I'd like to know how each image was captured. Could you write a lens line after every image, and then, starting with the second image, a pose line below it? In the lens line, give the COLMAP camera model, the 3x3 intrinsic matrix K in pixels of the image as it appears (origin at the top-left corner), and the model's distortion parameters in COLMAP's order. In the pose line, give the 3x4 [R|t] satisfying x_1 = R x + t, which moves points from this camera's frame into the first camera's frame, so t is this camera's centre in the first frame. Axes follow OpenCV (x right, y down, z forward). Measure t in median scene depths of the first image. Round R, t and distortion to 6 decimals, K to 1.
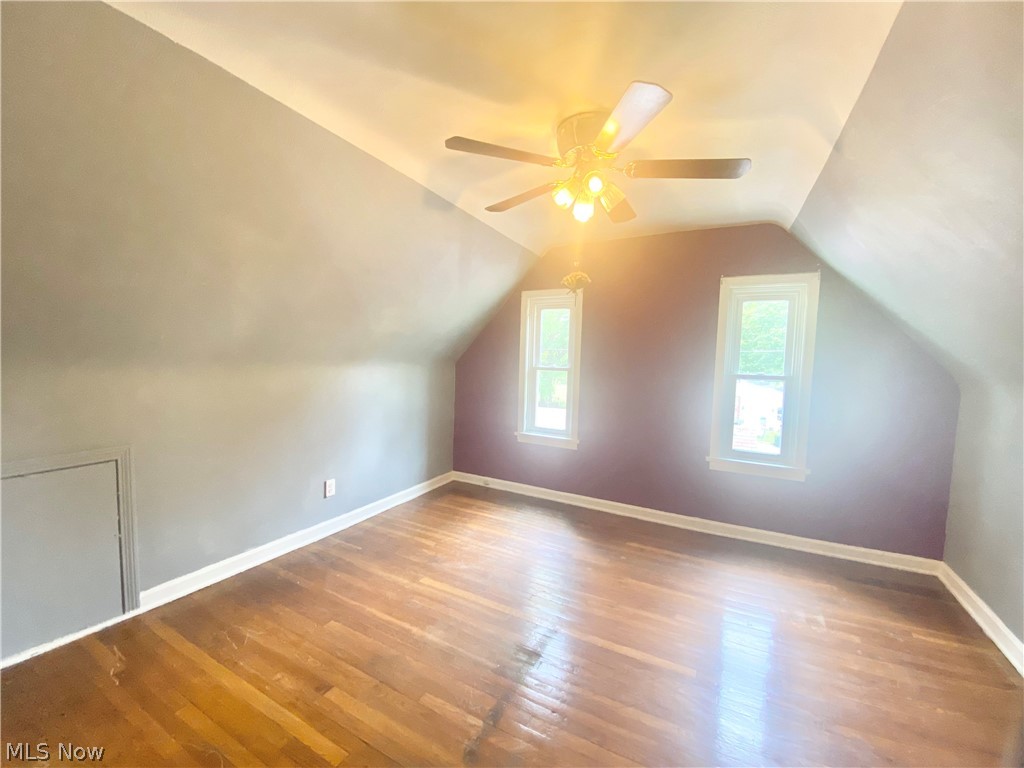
lens RADIAL K [[416.3, 0, 509.8], [0, 416.3, 382.5], [0, 0, 1]] dist [0.031550, -0.021533]
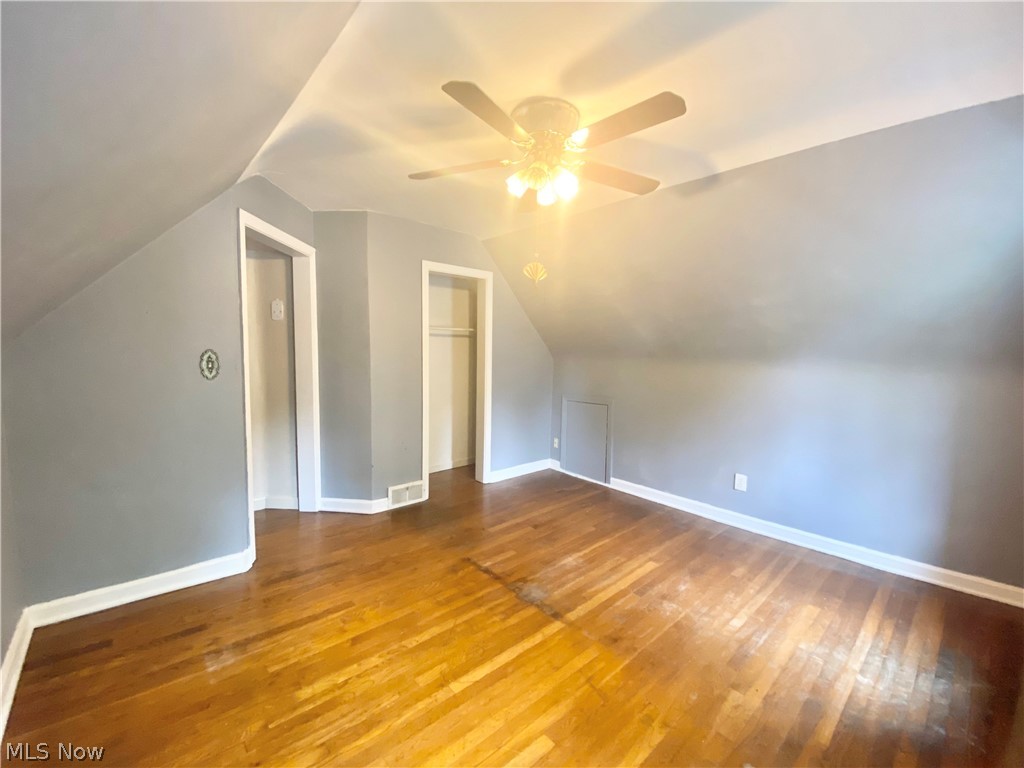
lens RADIAL K [[406.9, 0, 513.7], [0, 406.9, 387.1], [0, 0, 1]] dist [-0.000264, -0.008643]
pose [[-0.350846, 0.037908, -0.935666, 0.819893], [-0.080078, 0.994306, 0.070311, -0.007858], [0.933003, 0.099595, -0.345812, 0.954686]]
